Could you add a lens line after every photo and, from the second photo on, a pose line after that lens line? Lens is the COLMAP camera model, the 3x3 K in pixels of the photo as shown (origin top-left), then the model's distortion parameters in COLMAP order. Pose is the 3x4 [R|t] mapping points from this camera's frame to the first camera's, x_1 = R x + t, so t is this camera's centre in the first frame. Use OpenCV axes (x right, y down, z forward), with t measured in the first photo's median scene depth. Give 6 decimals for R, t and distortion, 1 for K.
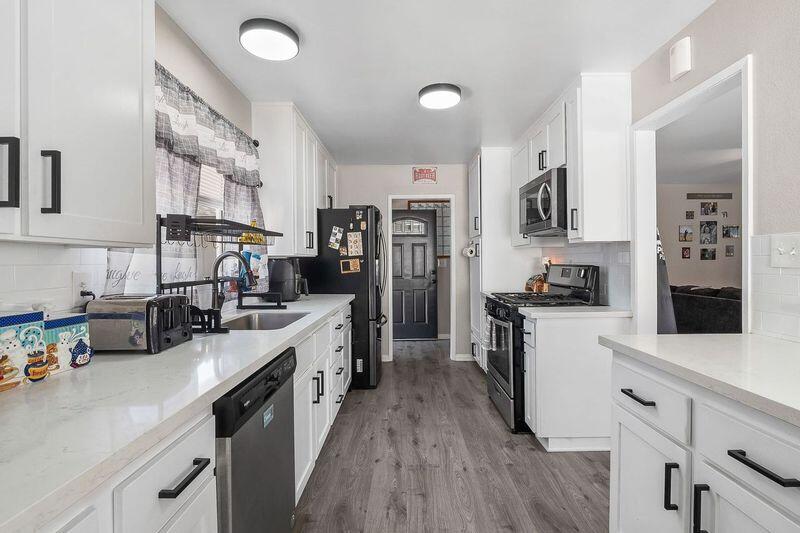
lens RADIAL K [[380.1, 0, 399.8], [0, 380.1, 263.8], [0, 0, 1]] dist [-0.014218, -0.001925]
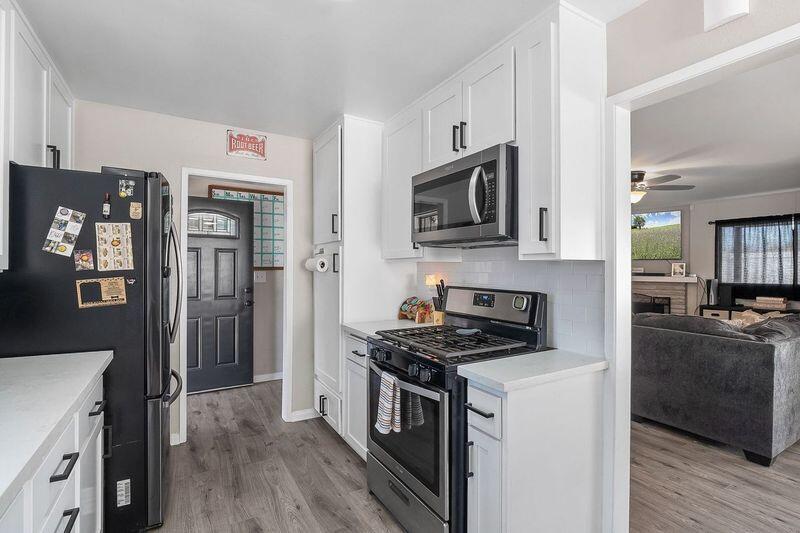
lens RADIAL K [[380.1, 0, 401.7], [0, 380.1, 267.2], [0, 0, 1]] dist [-0.014218, -0.001925]
pose [[0.854617, 0.014229, 0.519064, -0.051781], [-0.009672, 0.999887, -0.011485, -0.022819], [-0.519169, 0.004795, 0.854658, 0.381209]]
